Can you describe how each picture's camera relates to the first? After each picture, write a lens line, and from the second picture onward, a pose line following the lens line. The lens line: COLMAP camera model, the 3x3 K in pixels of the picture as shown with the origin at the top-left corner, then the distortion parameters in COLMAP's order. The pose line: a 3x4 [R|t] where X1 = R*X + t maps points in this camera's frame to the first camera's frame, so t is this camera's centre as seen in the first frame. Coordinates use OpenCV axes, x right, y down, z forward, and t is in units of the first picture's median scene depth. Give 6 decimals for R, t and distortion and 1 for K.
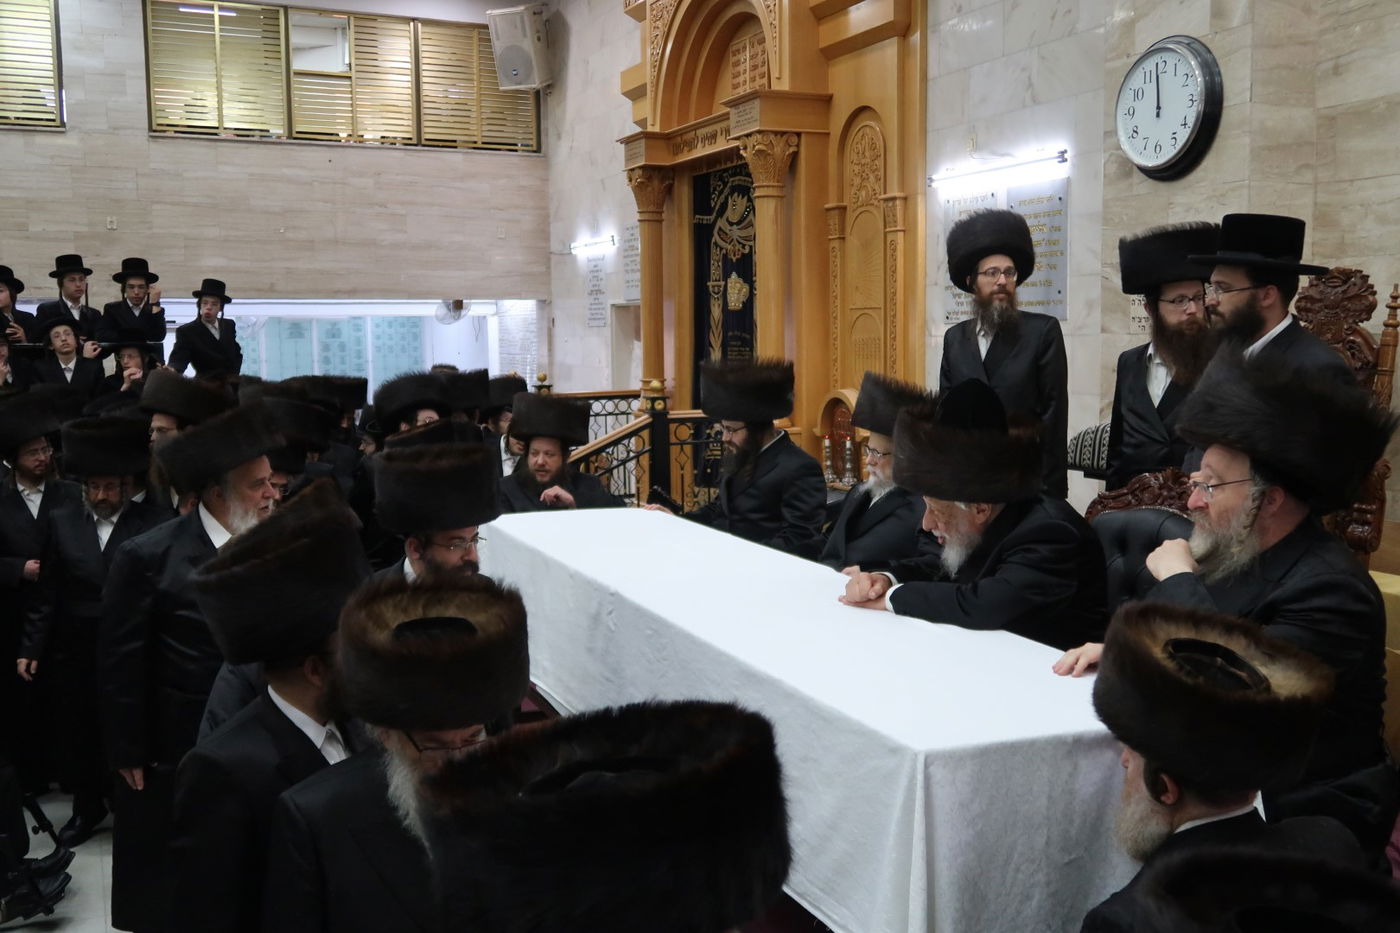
lens RADIAL K [[1345.3, 0, 702.1], [0, 1345.3, 461.0], [0, 0, 1]] dist [0.007656, 0.000000]
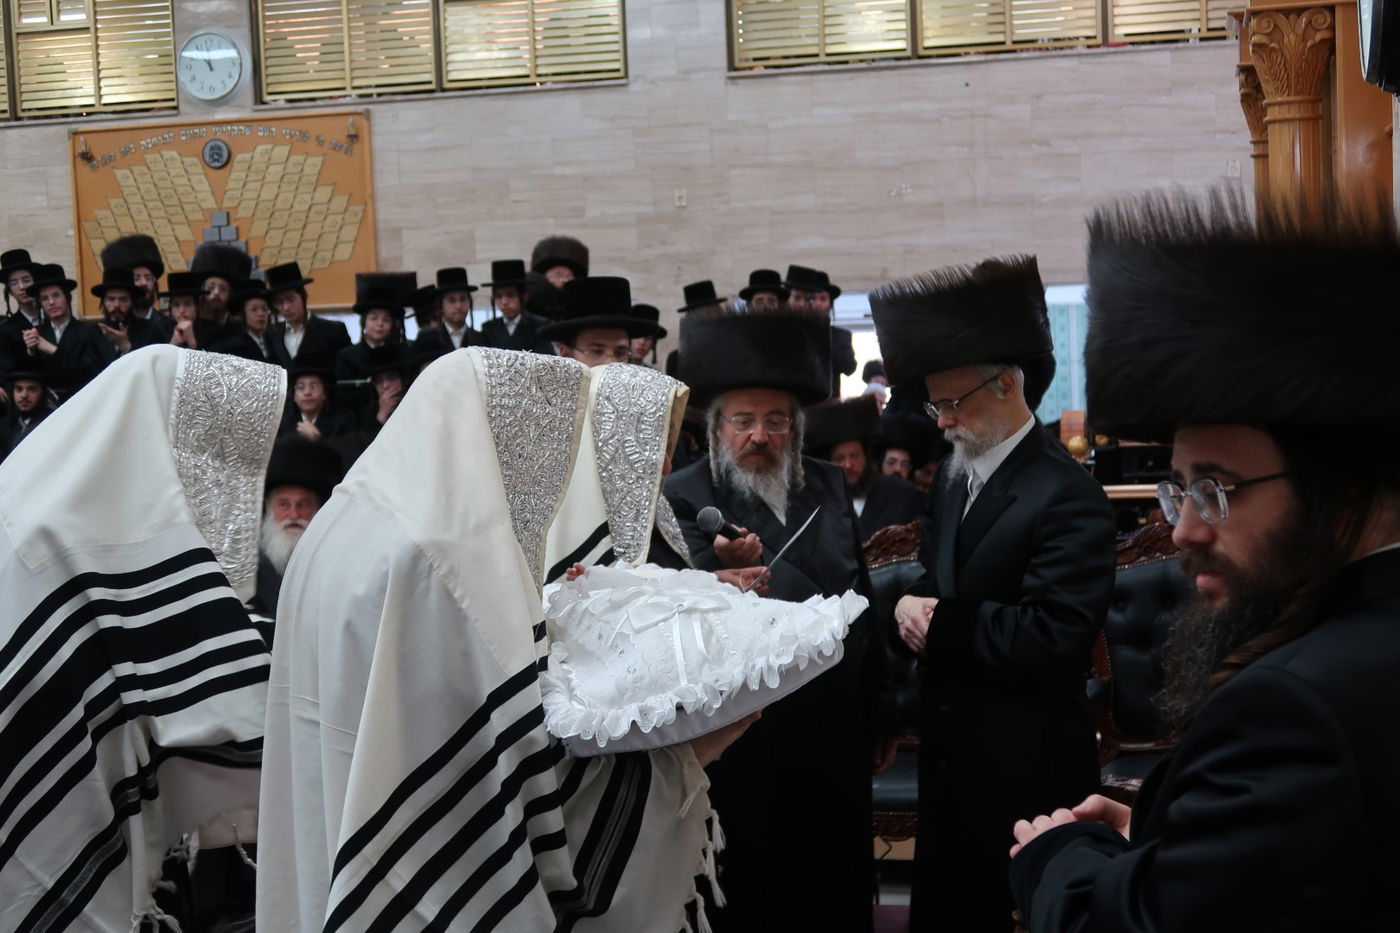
lens RADIAL K [[2058.9, 0, 702.7], [0, 2058.9, 471.7], [0, 0, 1]] dist [-0.000426, 0.000000]
pose [[0.791317, 0.022786, -0.610982, 0.396207], [-0.025762, 0.999660, 0.003916, -0.042690], [0.610863, 0.012642, 0.791635, 0.148451]]
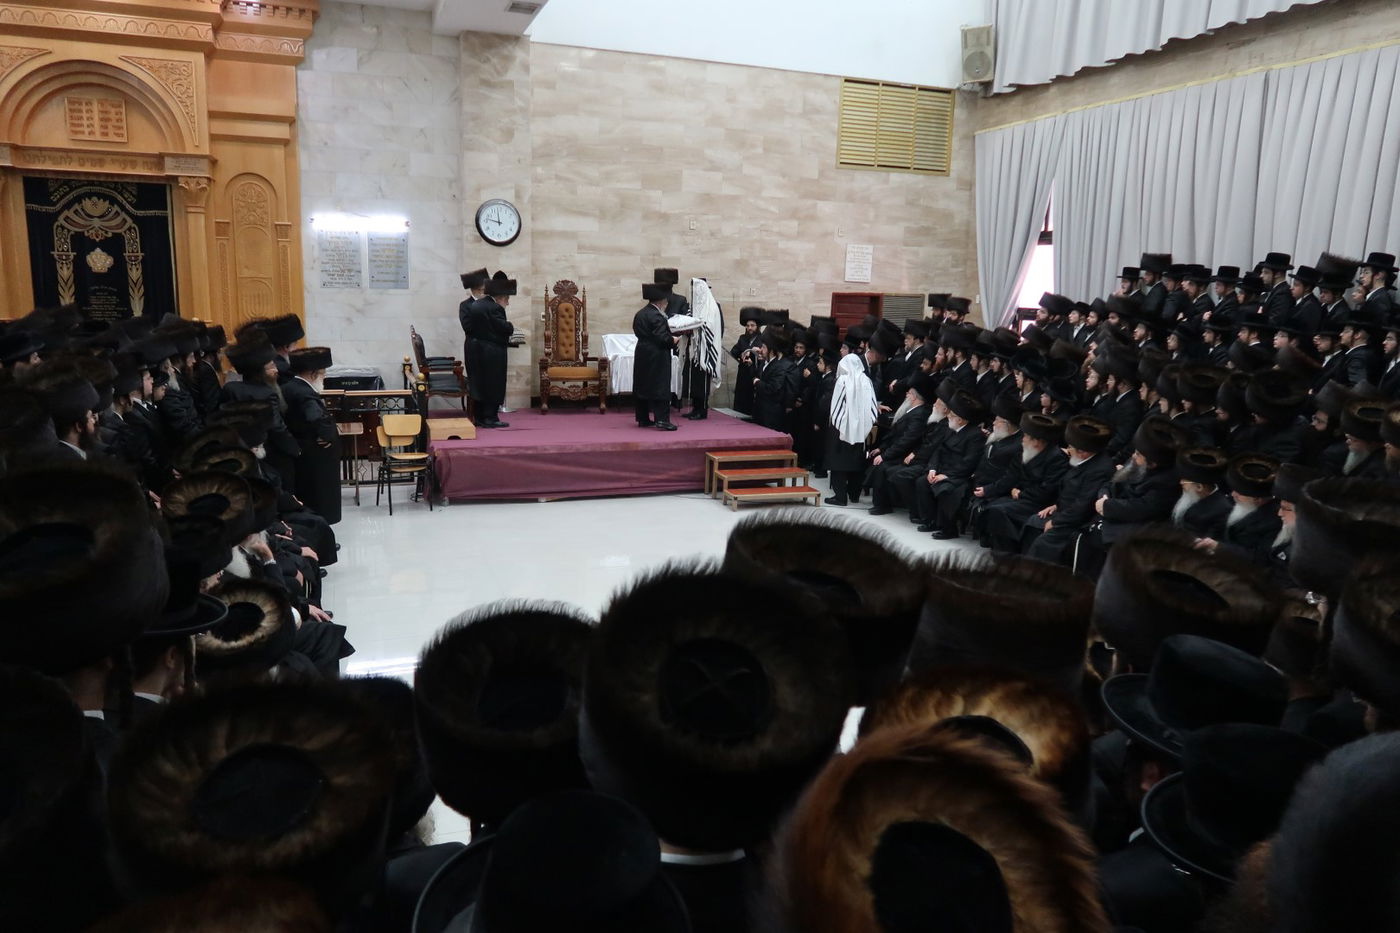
lens RADIAL K [[940.1, 0, 695.2], [0, 940.1, 467.6], [0, 0, 1]] dist [-0.022227, 0.005881]
pose [[0.090114, -0.175449, 0.980356, -1.170695], [0.068316, 0.983131, 0.169666, -0.028142], [-0.993586, 0.051685, 0.100580, 0.236557]]
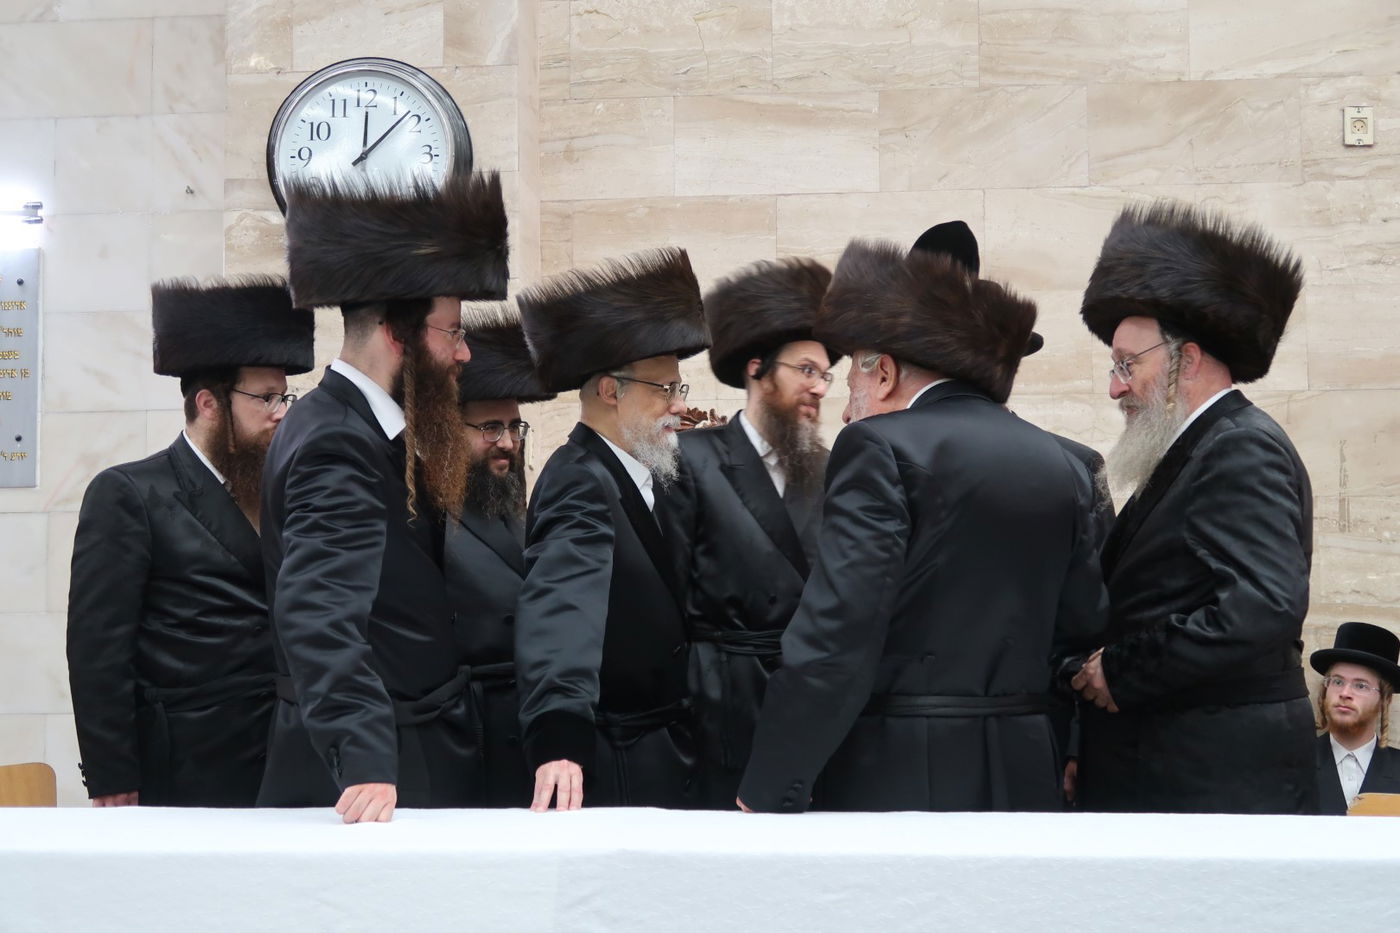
lens RADIAL K [[2070.1, 0, 697.3], [0, 2070.1, 469.3], [0, 0, 1]] dist [0.023724, 0.000000]
pose [[0.497123, 0.077826, 0.864183, -0.289149], [0.083705, 0.987022, -0.137040, 0.028157], [-0.863633, 0.140463, 0.484157, 0.247593]]
